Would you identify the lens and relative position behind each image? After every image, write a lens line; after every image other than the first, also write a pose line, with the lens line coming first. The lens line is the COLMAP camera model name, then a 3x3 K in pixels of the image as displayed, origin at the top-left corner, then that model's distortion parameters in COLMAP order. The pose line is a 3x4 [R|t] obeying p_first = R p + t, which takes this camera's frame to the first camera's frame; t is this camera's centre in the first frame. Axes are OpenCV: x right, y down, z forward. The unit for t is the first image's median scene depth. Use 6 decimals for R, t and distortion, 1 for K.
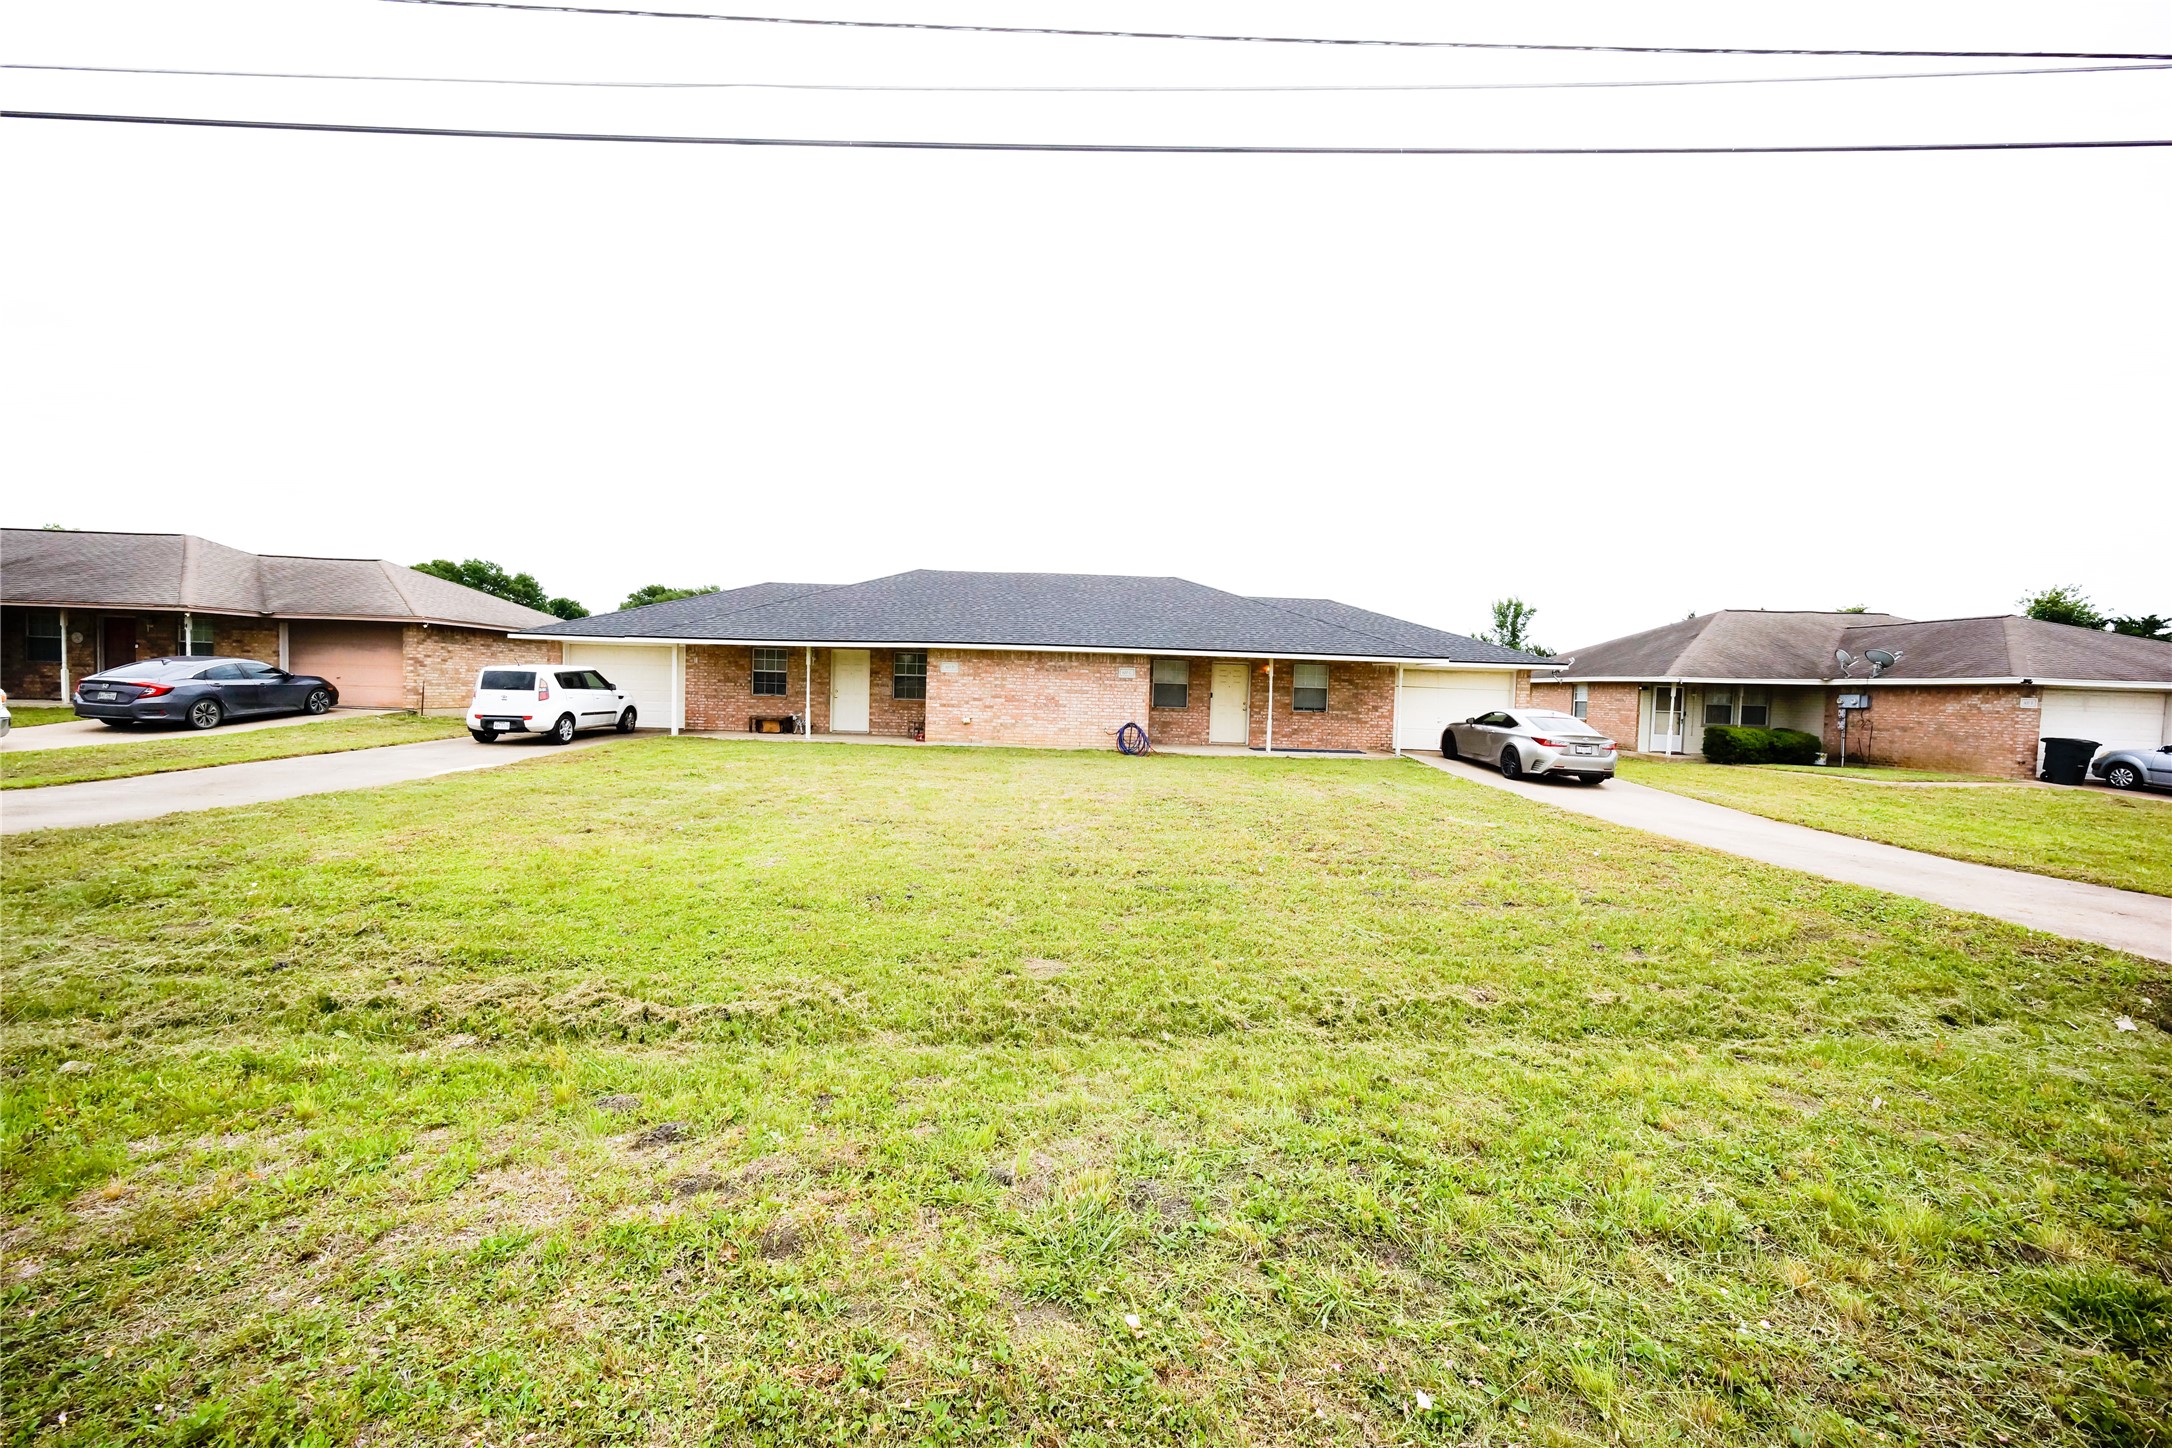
lens RADIAL K [[849.6, 0, 1104.8], [0, 849.6, 729.1], [0, 0, 1]] dist [0.010958, 0.002092]
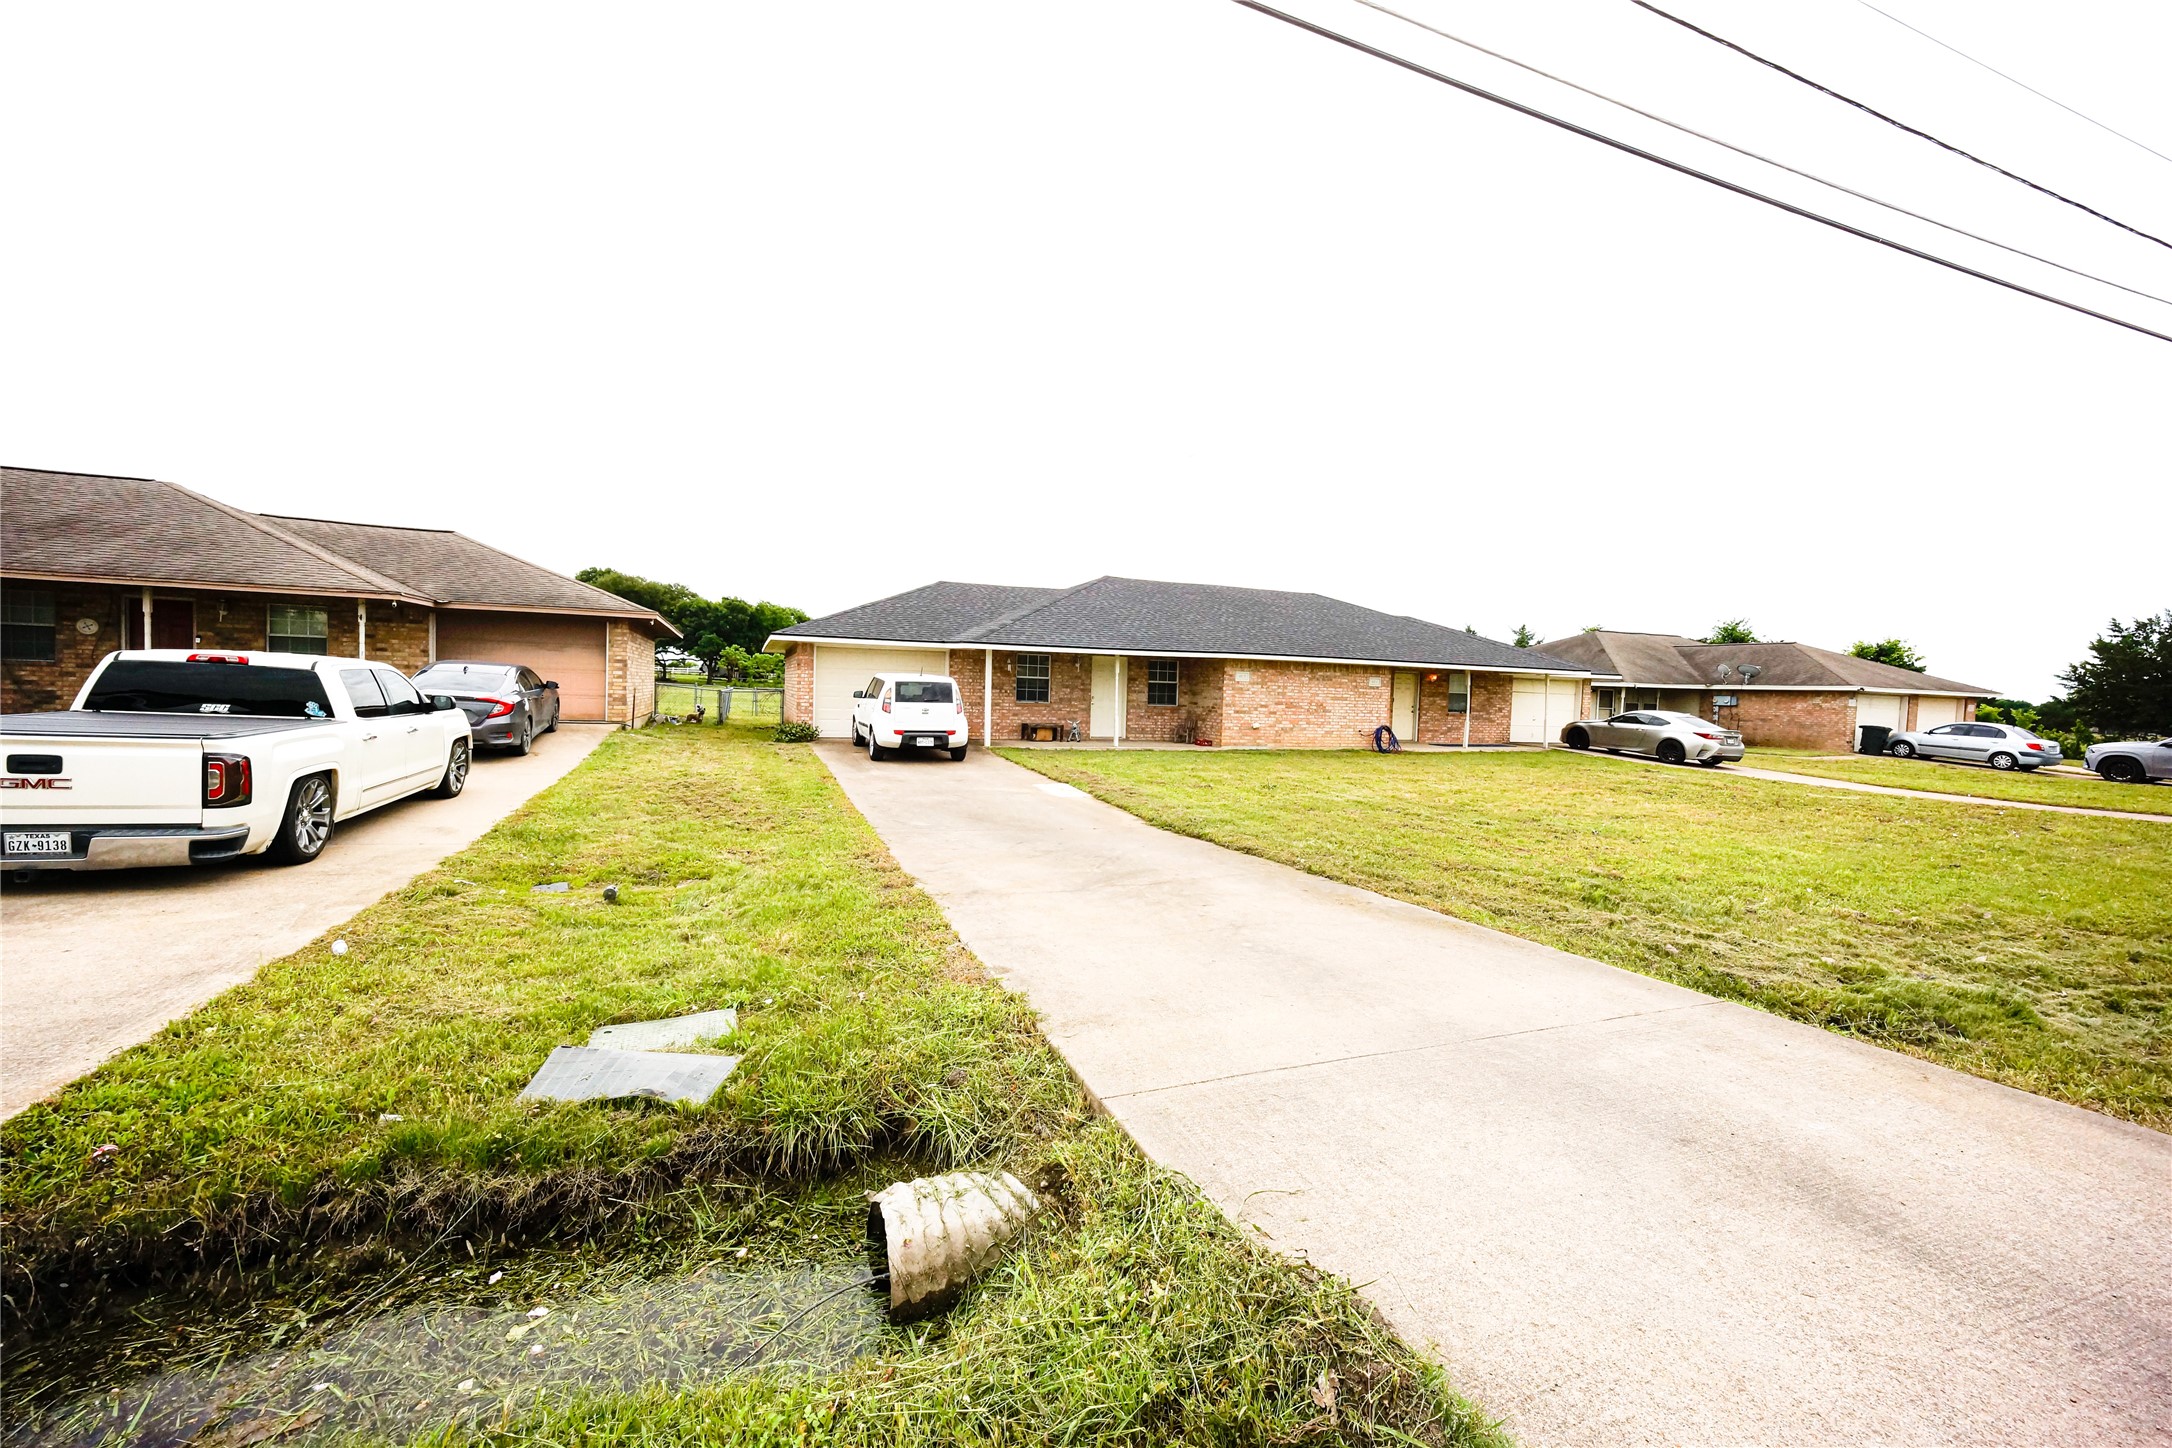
lens RADIAL K [[849.6, 0, 1155.9], [0, 849.6, 702.5], [0, 0, 1]] dist [0.010958, 0.002092]
pose [[0.927832, -0.005861, 0.372952, -0.667669], [0.012861, 0.999785, -0.016285, -0.023122], [-0.372776, 0.019906, 0.927708, 0.043682]]
